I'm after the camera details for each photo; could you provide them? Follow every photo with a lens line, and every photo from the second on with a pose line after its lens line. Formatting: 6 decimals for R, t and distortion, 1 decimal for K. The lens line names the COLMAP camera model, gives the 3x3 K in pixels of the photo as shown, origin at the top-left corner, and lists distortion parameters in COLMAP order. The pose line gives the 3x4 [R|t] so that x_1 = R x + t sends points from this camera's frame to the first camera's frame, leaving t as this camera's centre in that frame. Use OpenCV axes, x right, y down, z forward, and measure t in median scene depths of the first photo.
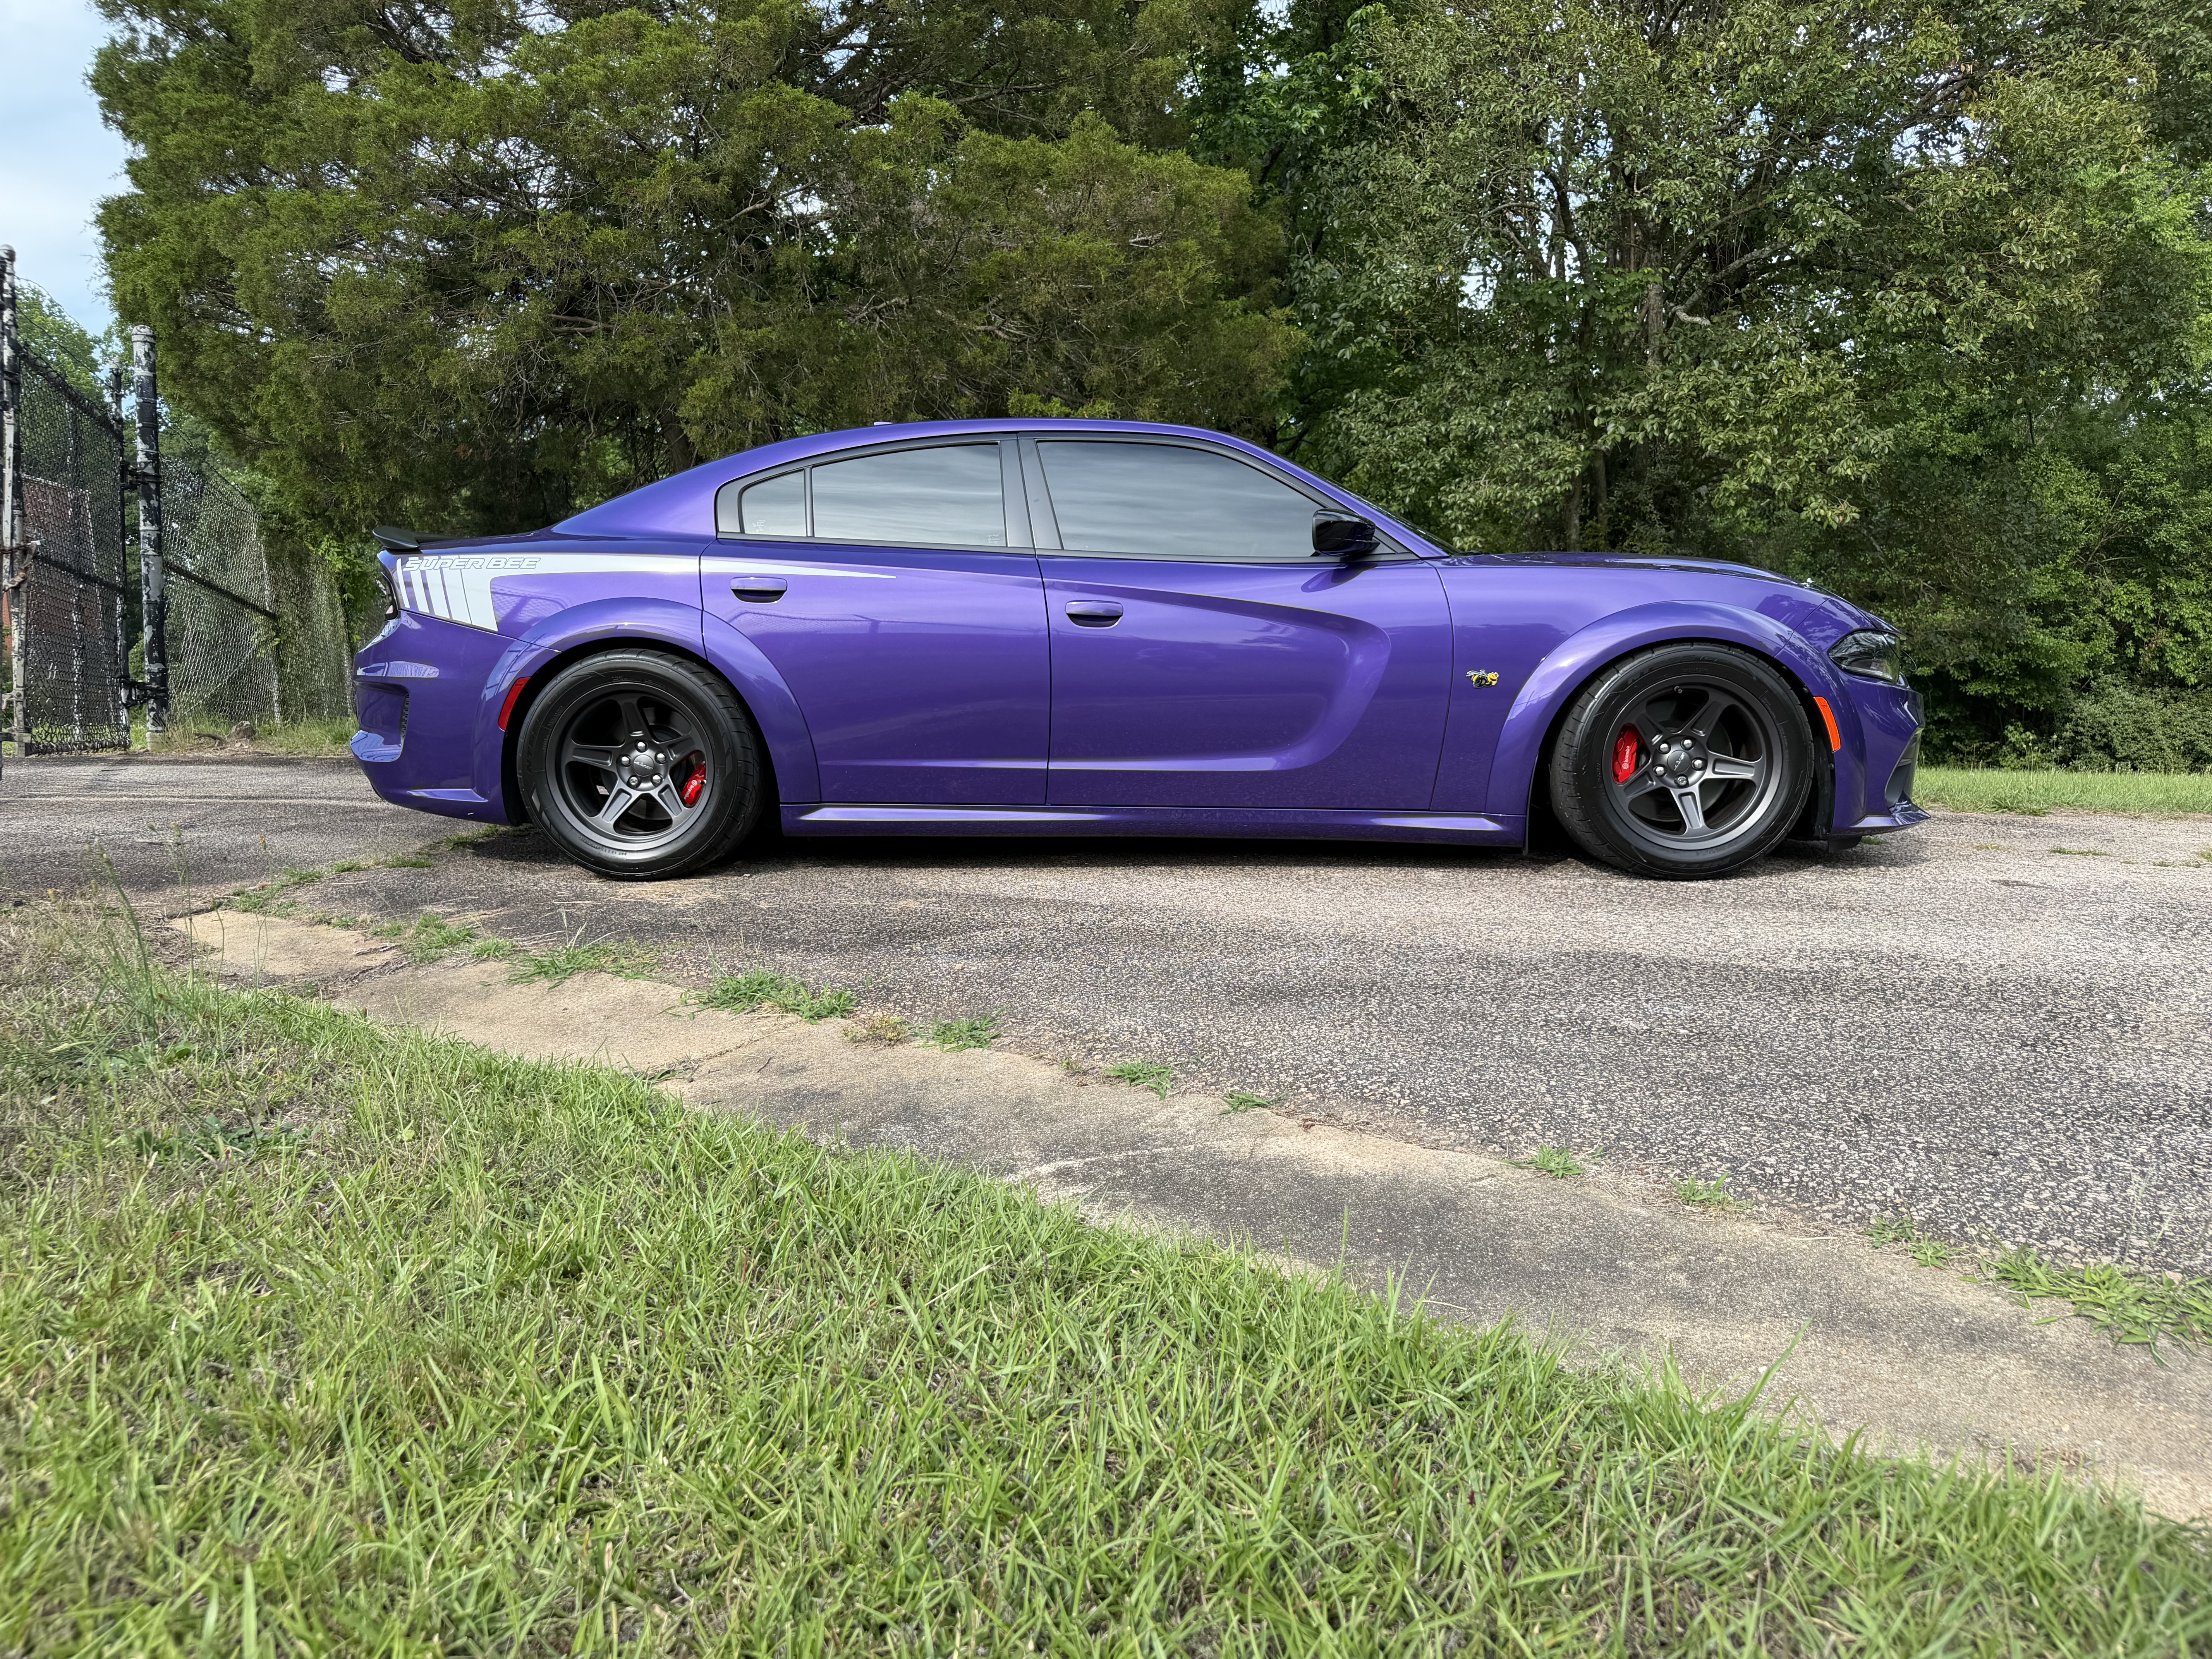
lens RADIAL K [[1616.3, 0, 1106.0], [0, 1616.3, 829.5], [0, 0, 1]] dist [-0.000778, -0.002225]
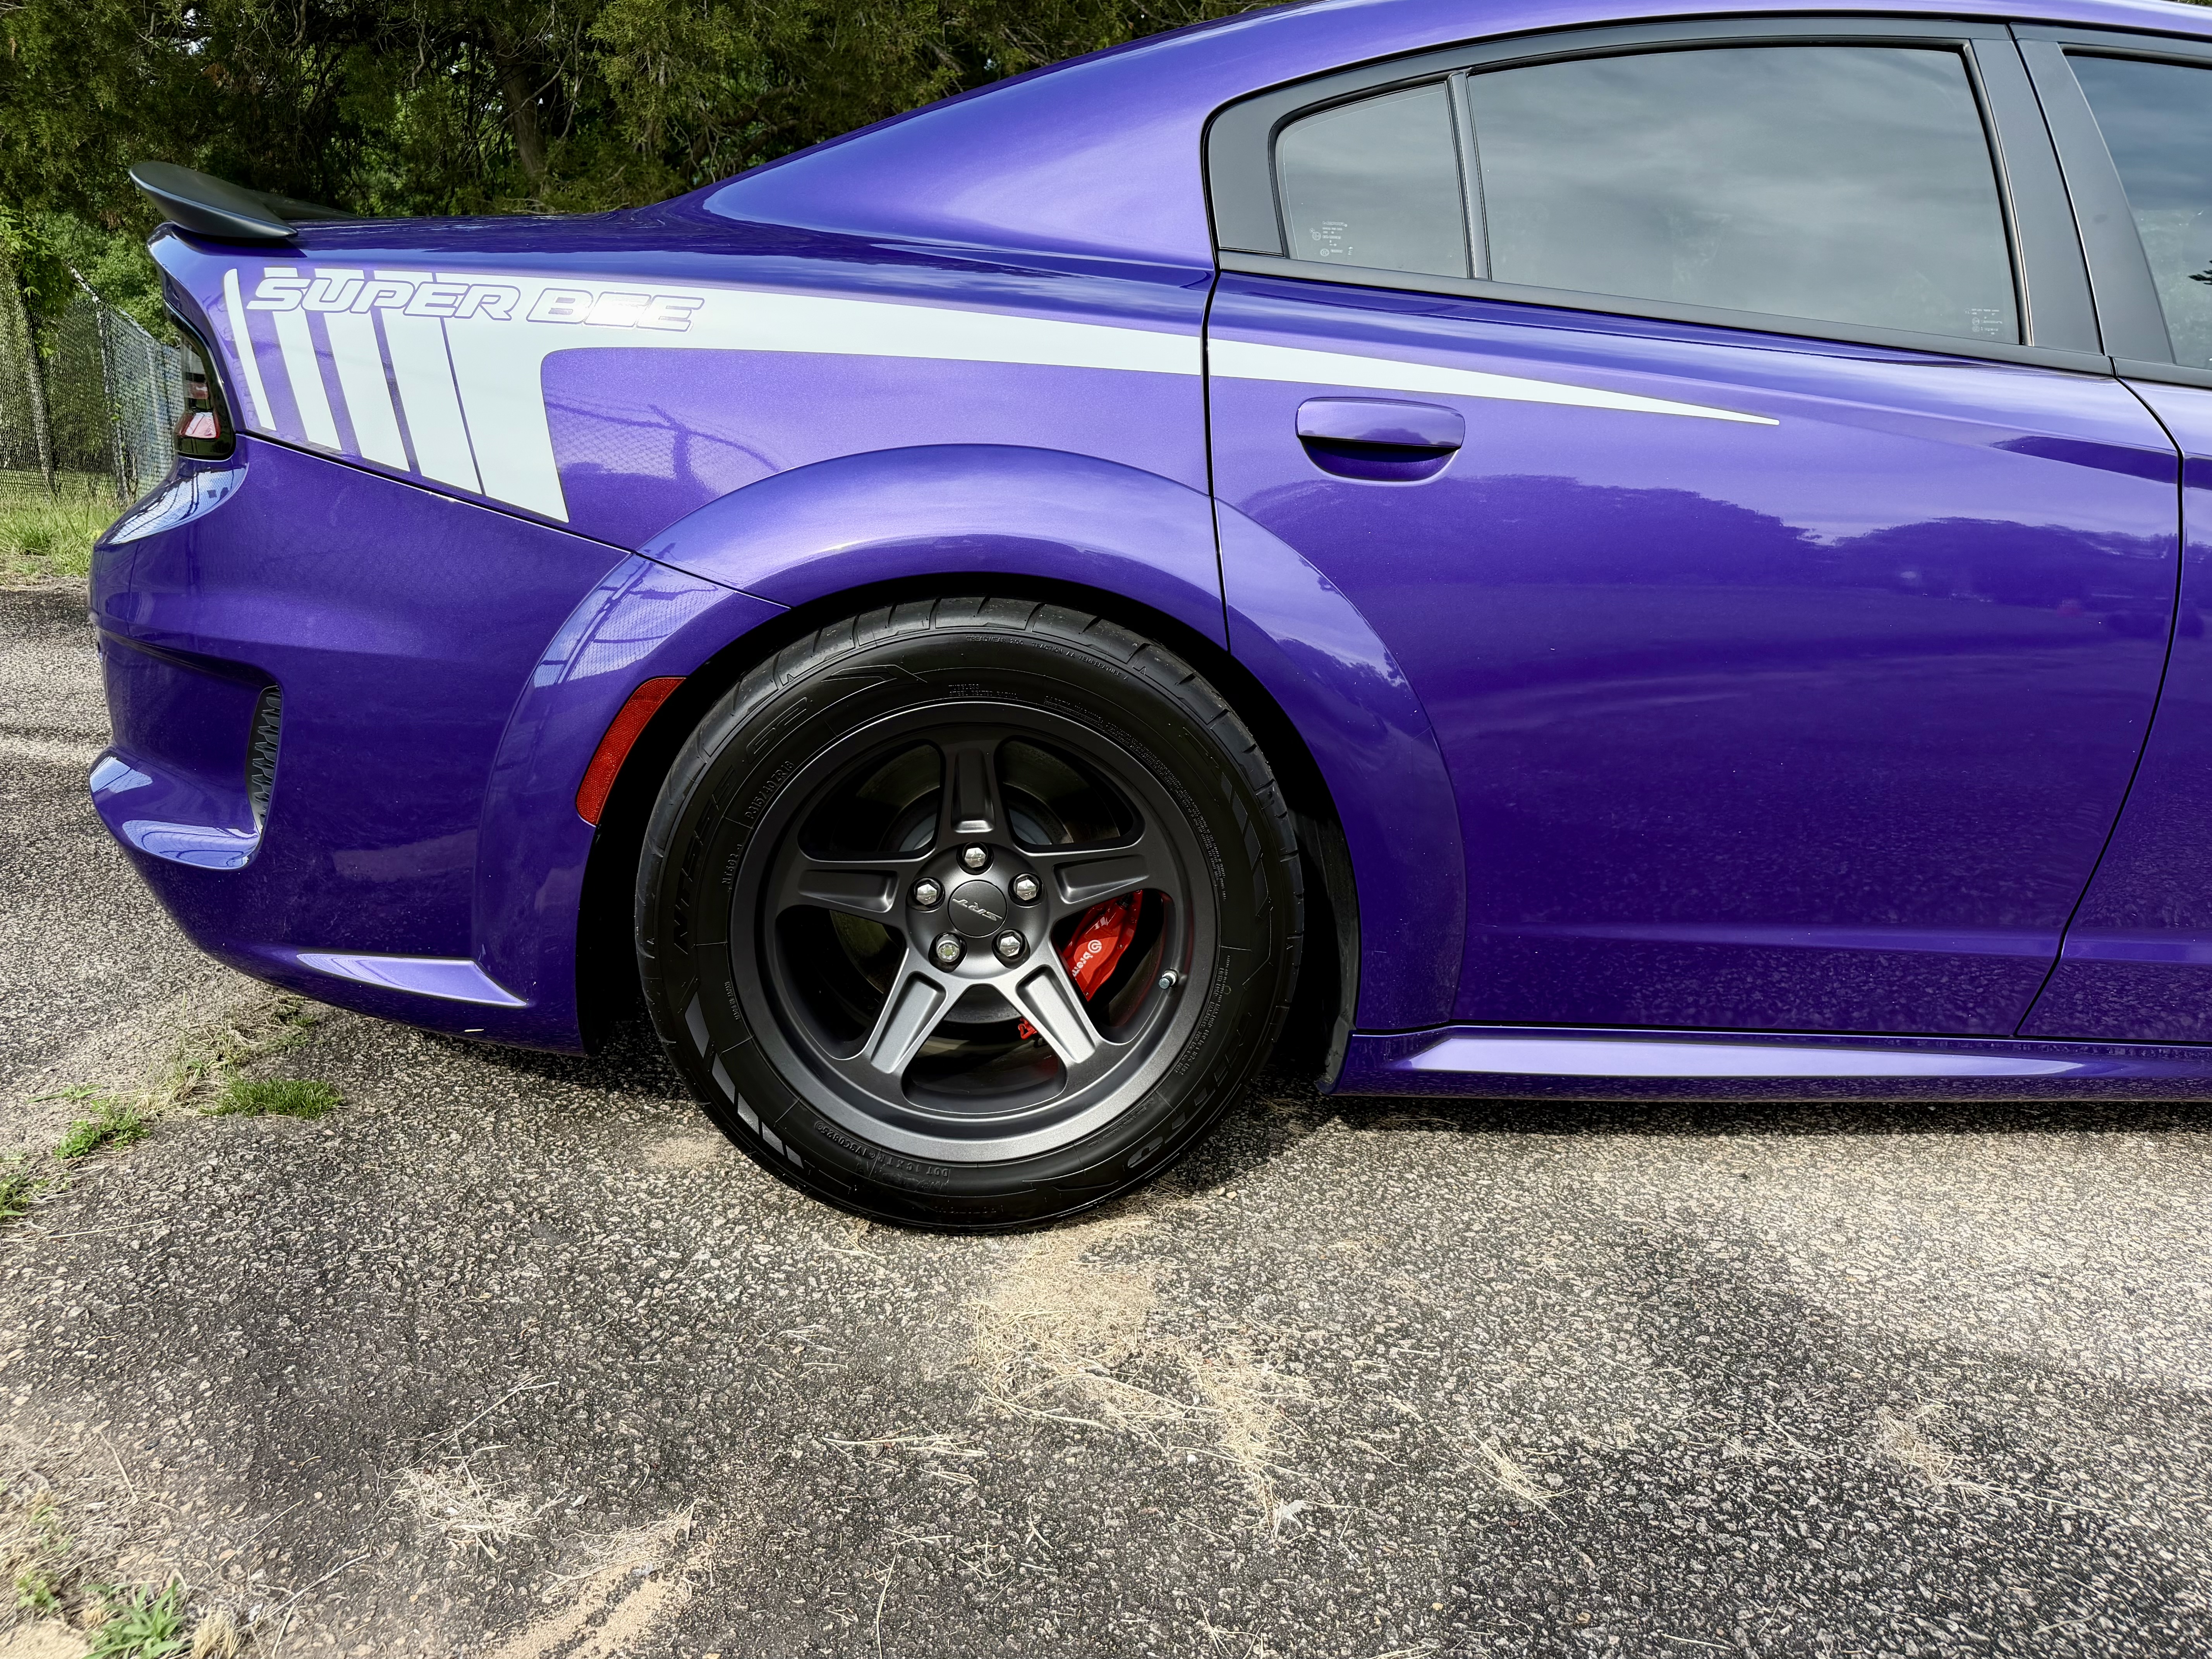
lens RADIAL K [[1616.3, 0, 1106.0], [0, 1616.3, 829.5], [0, 0, 1]] dist [-0.000778, -0.002225]
pose [[0.989586, 0.020194, 0.142520, -0.303927], [-0.041461, 0.988137, 0.147870, -0.110033], [-0.137843, -0.152239, 0.978684, 0.632389]]
